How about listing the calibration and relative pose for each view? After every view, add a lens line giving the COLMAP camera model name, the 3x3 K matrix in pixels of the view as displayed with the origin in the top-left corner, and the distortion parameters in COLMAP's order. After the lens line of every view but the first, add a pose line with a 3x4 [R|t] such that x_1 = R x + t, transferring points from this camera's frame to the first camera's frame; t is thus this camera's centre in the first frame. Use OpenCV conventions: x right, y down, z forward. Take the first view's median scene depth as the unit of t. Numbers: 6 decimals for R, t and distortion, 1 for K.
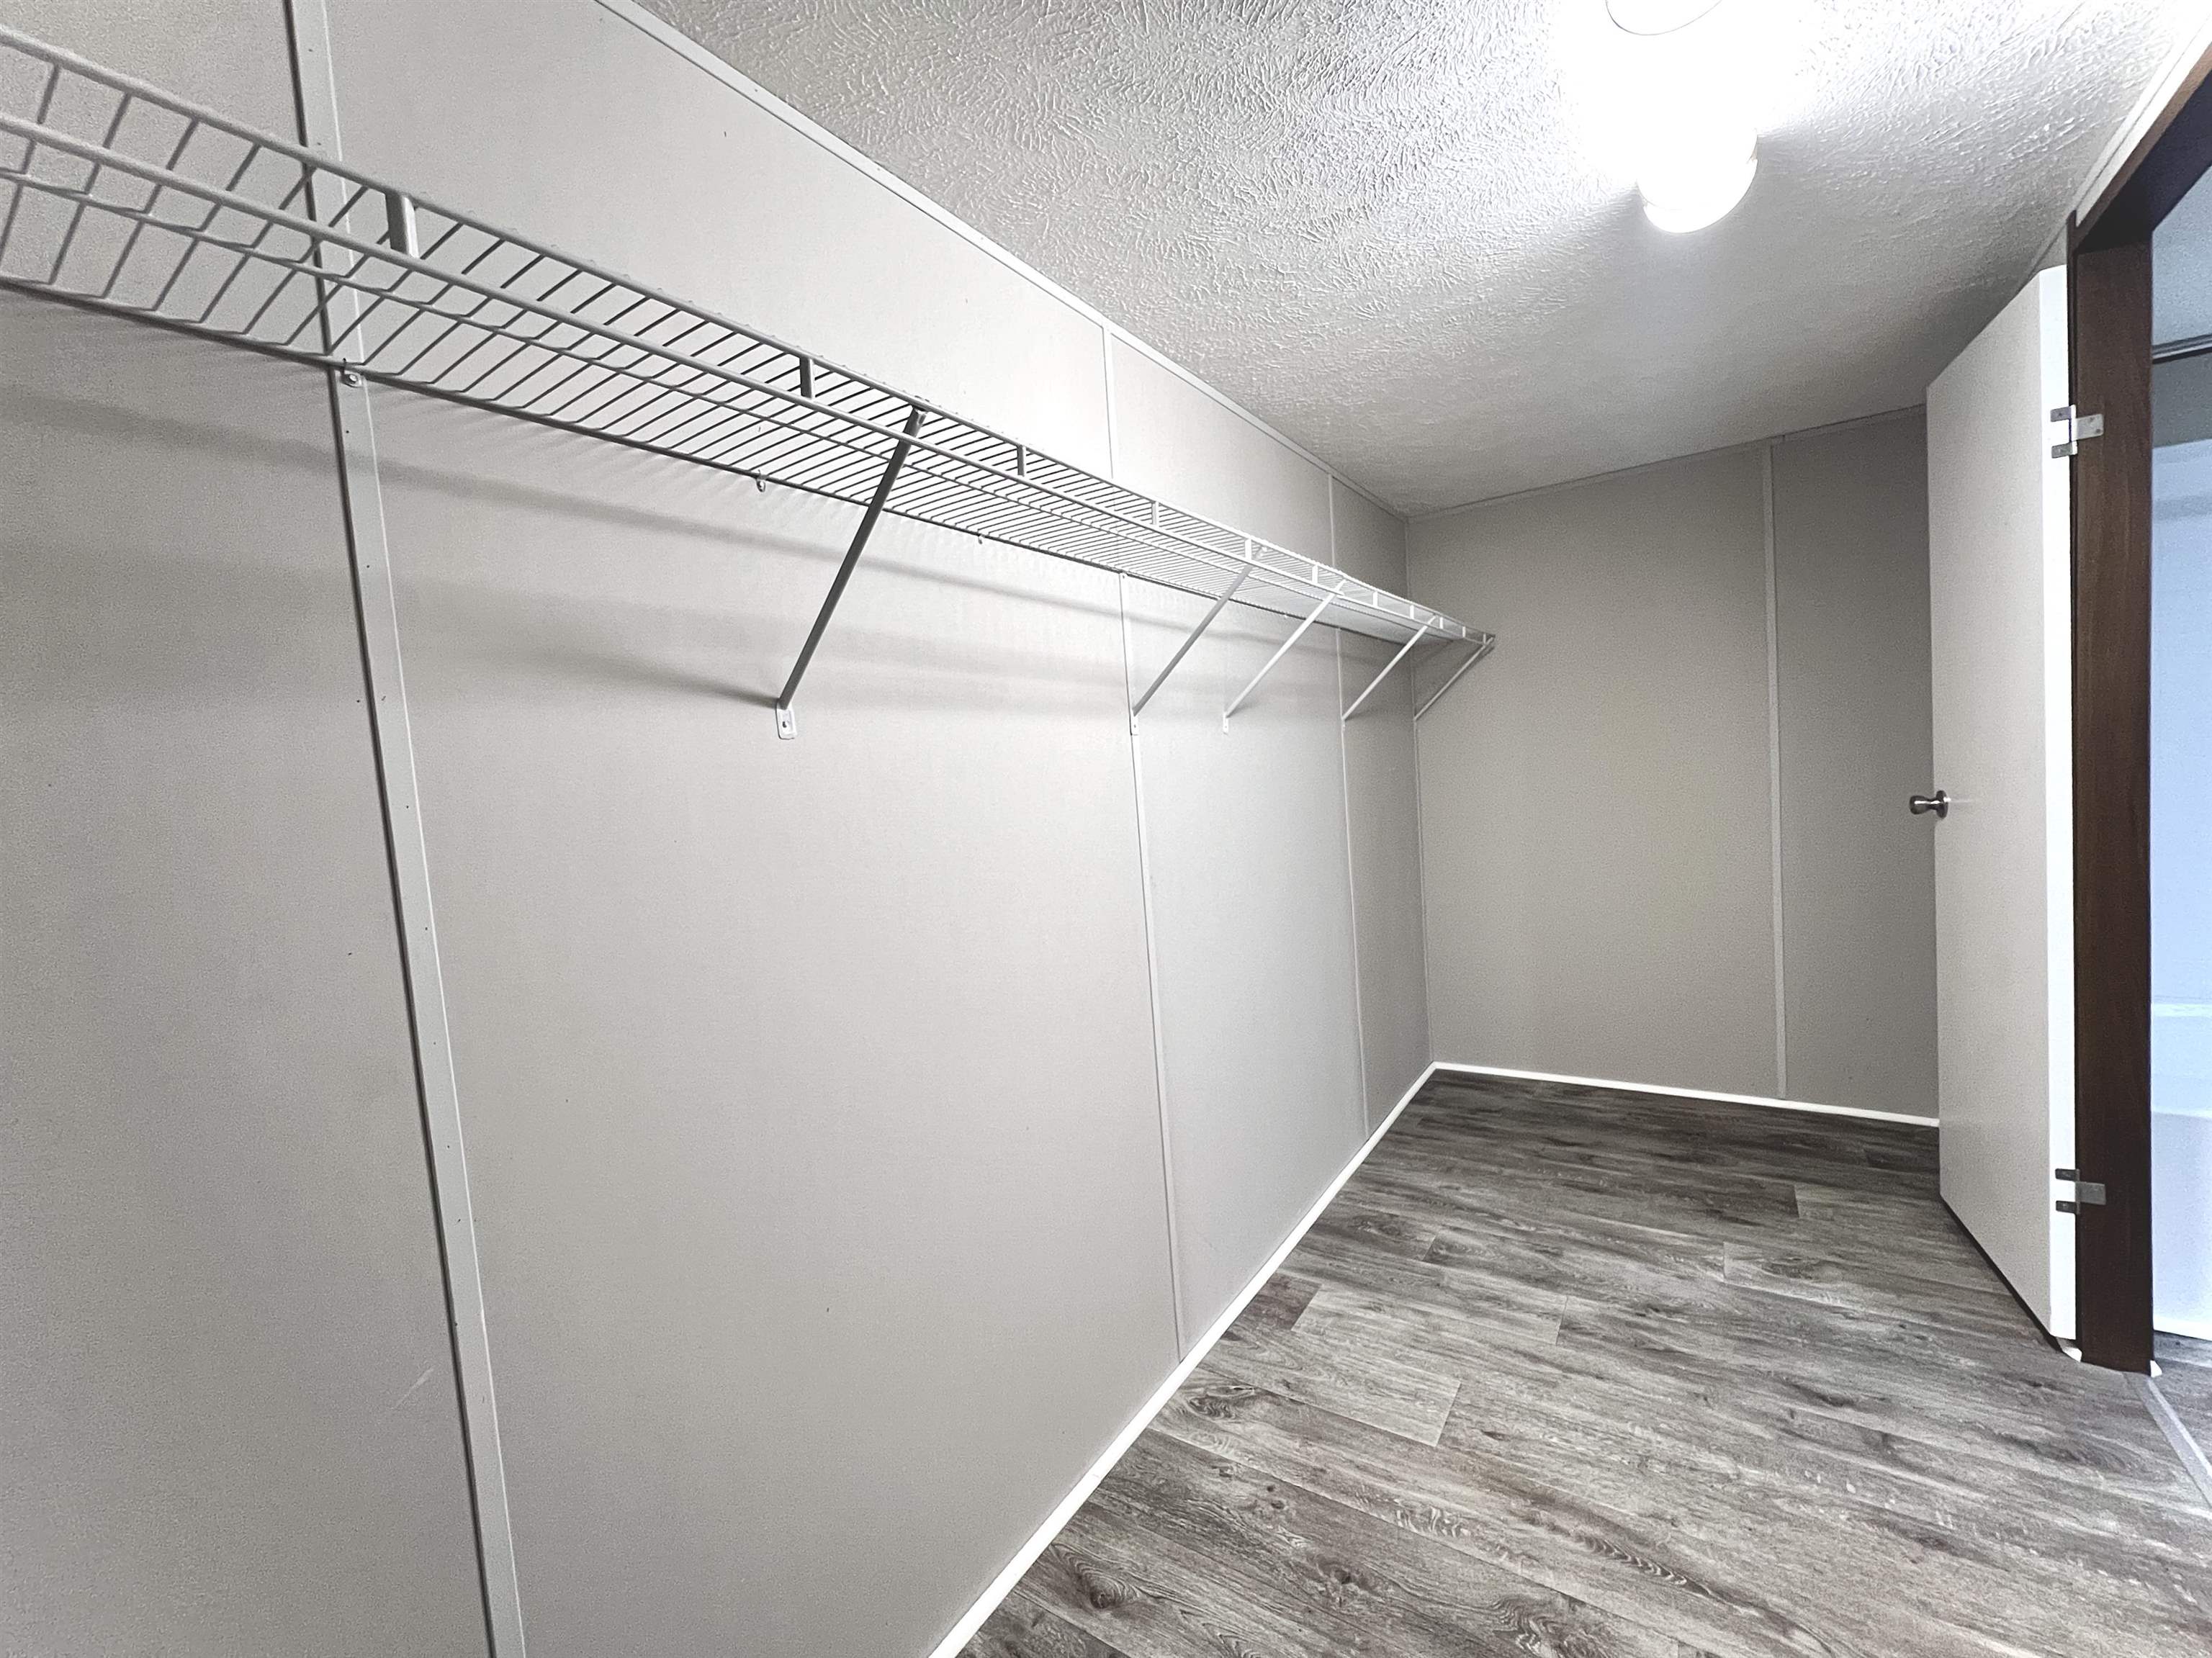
lens RADIAL K [[892.2, 0, 1122.6], [0, 892.2, 818.2], [0, 0, 1]] dist [-0.014001, 0.001086]
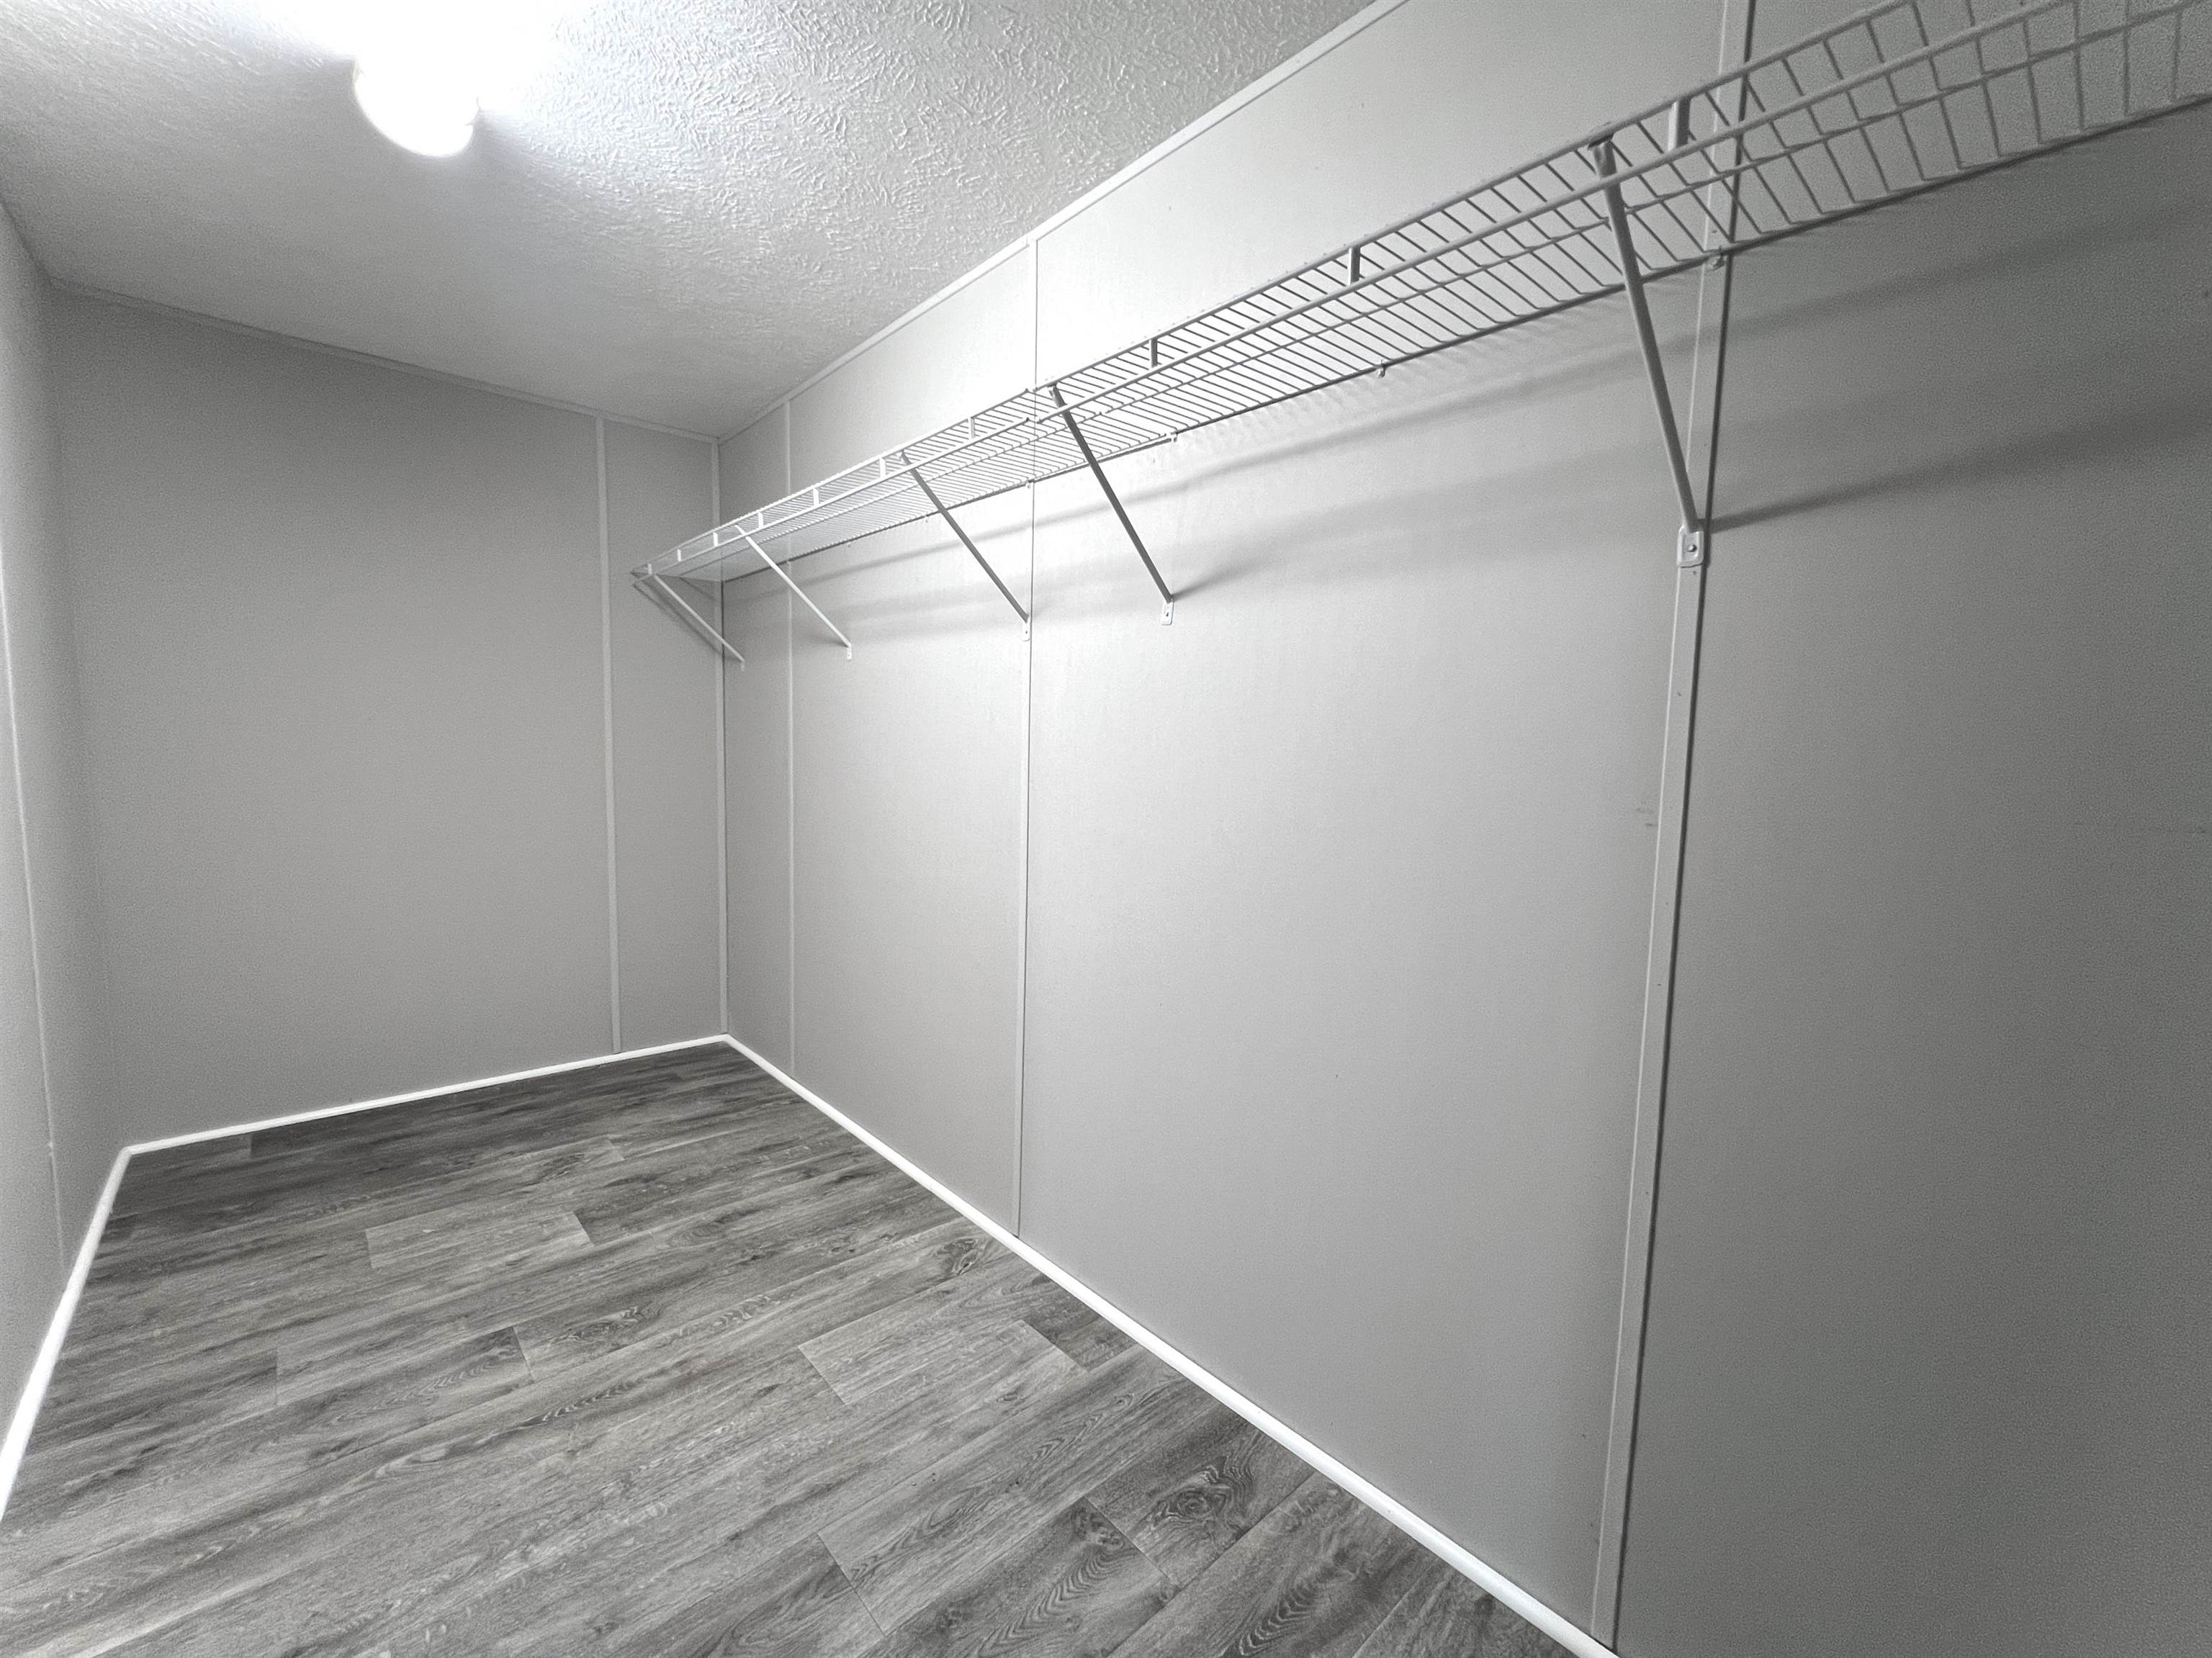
lens RADIAL K [[911.8, 0, 1106.0], [0, 911.8, 829.0], [0, 0, 1]] dist [0.000317, 0.000276]
pose [[-0.252557, 0.160642, -0.954154, 1.138372], [-0.048573, 0.982773, 0.178317, -0.078442], [0.966362, 0.091381, -0.240403, 1.498983]]
